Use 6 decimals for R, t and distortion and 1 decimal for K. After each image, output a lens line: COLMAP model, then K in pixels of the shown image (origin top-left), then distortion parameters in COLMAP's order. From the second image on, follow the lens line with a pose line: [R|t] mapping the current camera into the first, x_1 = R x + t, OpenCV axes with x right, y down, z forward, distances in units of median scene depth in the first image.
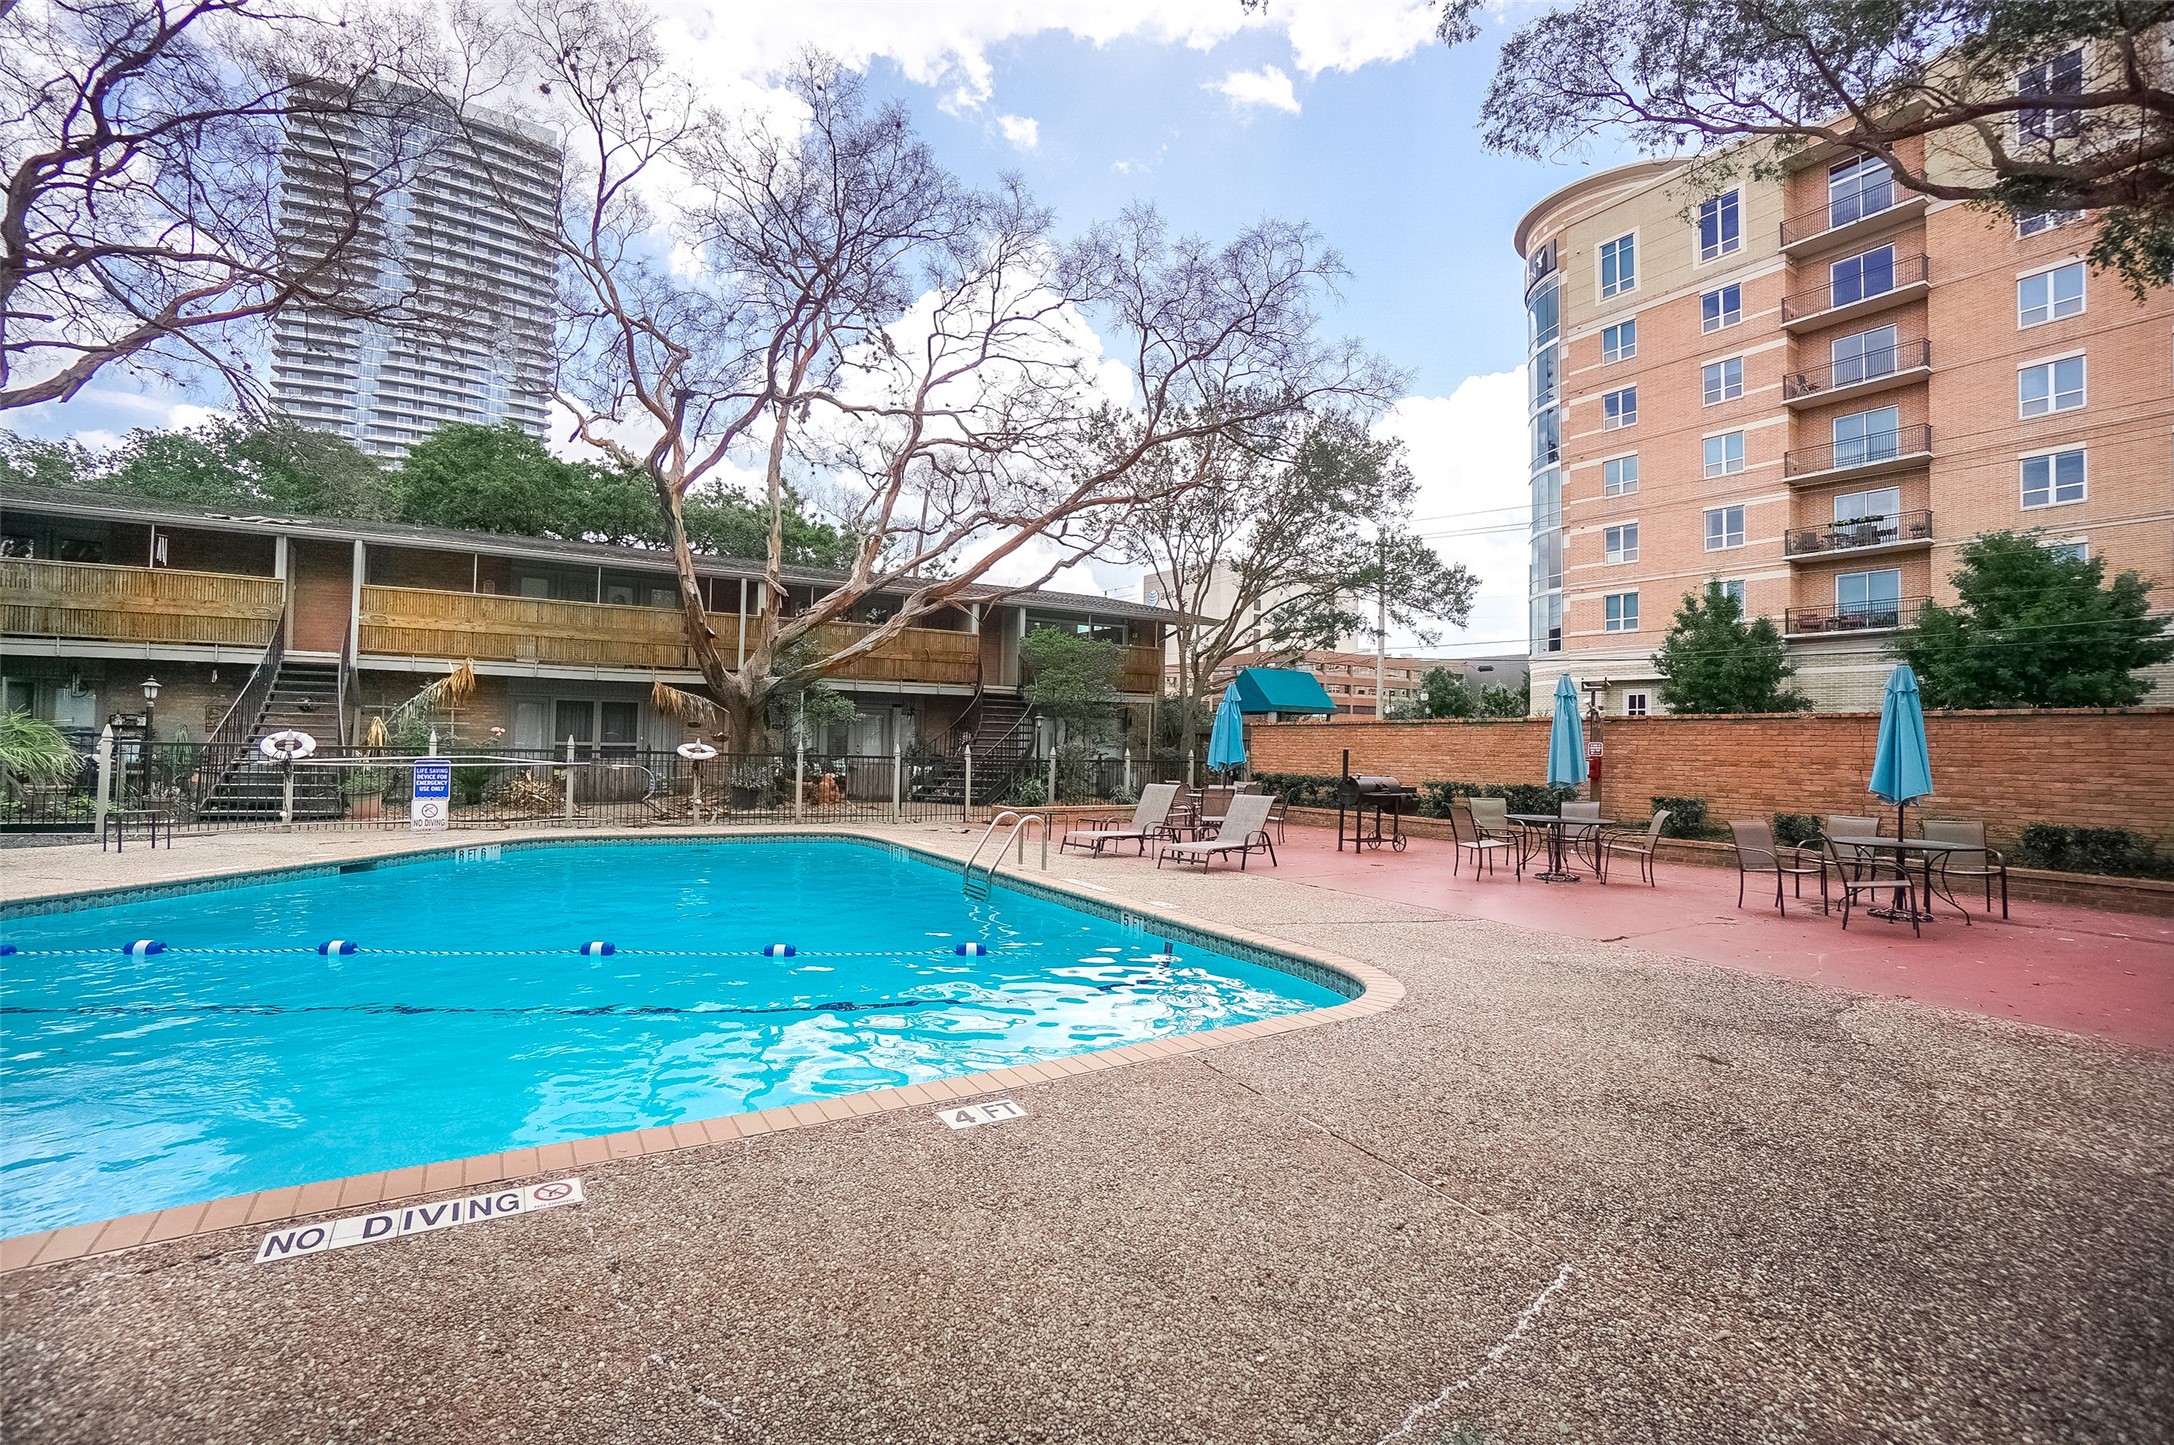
lens RADIAL K [[981.2, 0, 1071.3], [0, 981.2, 724.4], [0, 0, 1]] dist [-0.066632, 0.026358]
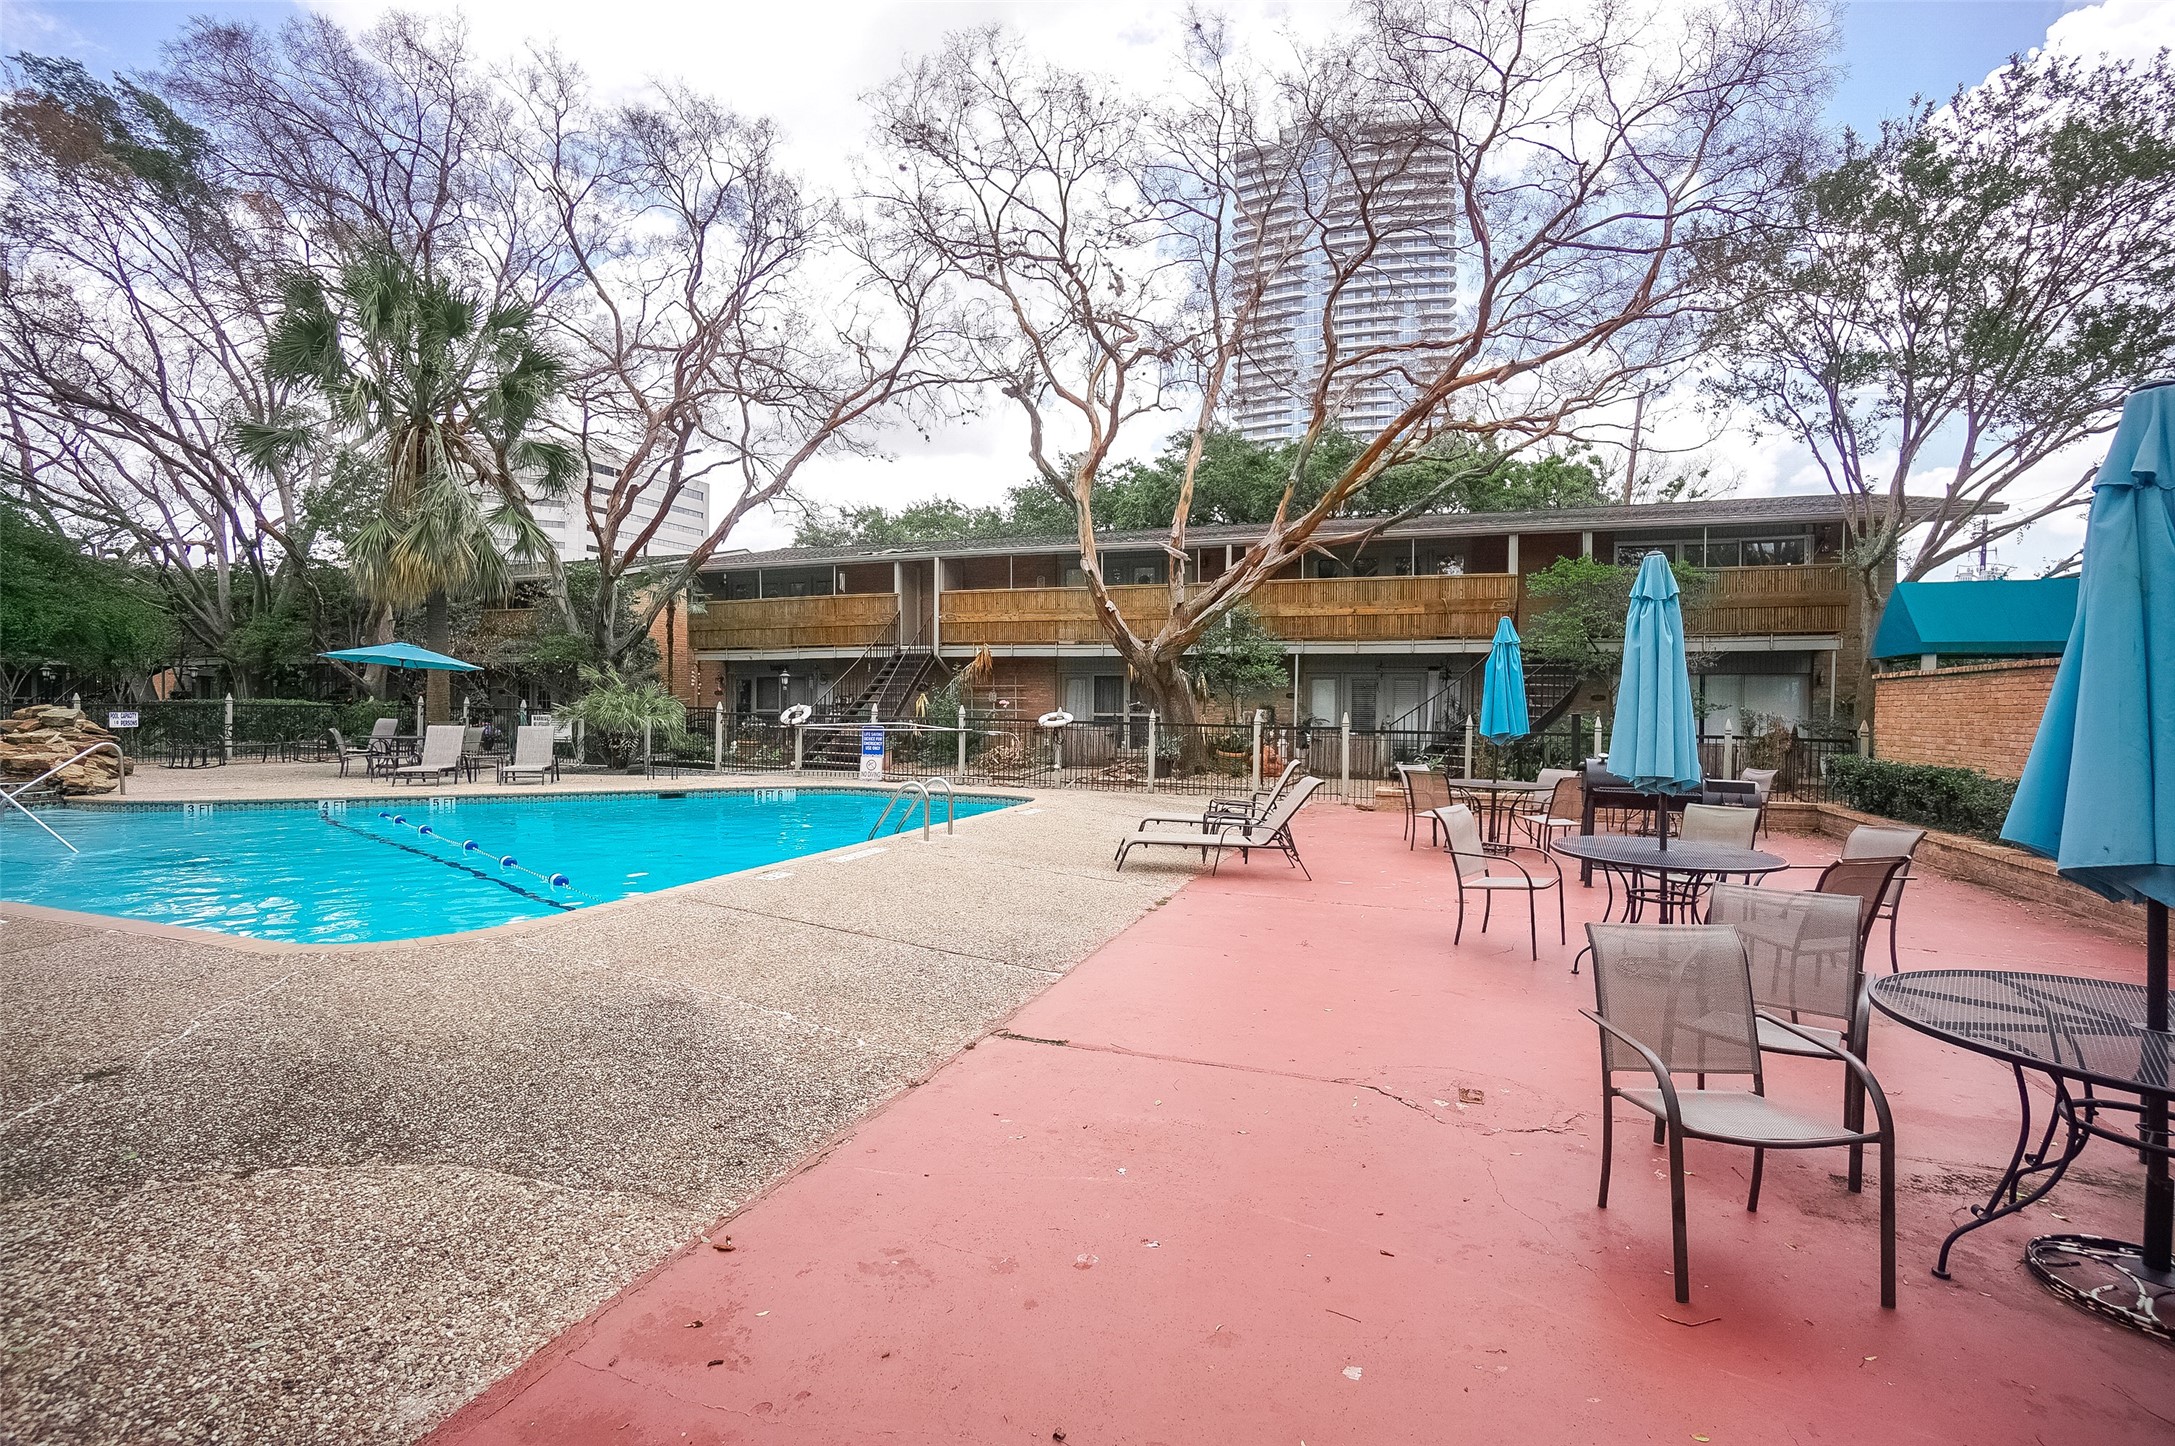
lens RADIAL K [[1043.5, 0, 1087.5], [0, 1043.5, 723.0], [0, 0, 1]] dist [-0.041966, 0.000025]
pose [[0.609424, 0.000405, -0.792844, 0.505875], [0.017208, 0.999758, 0.013738, 0.015515], [0.792657, -0.022015, 0.609270, 0.304279]]
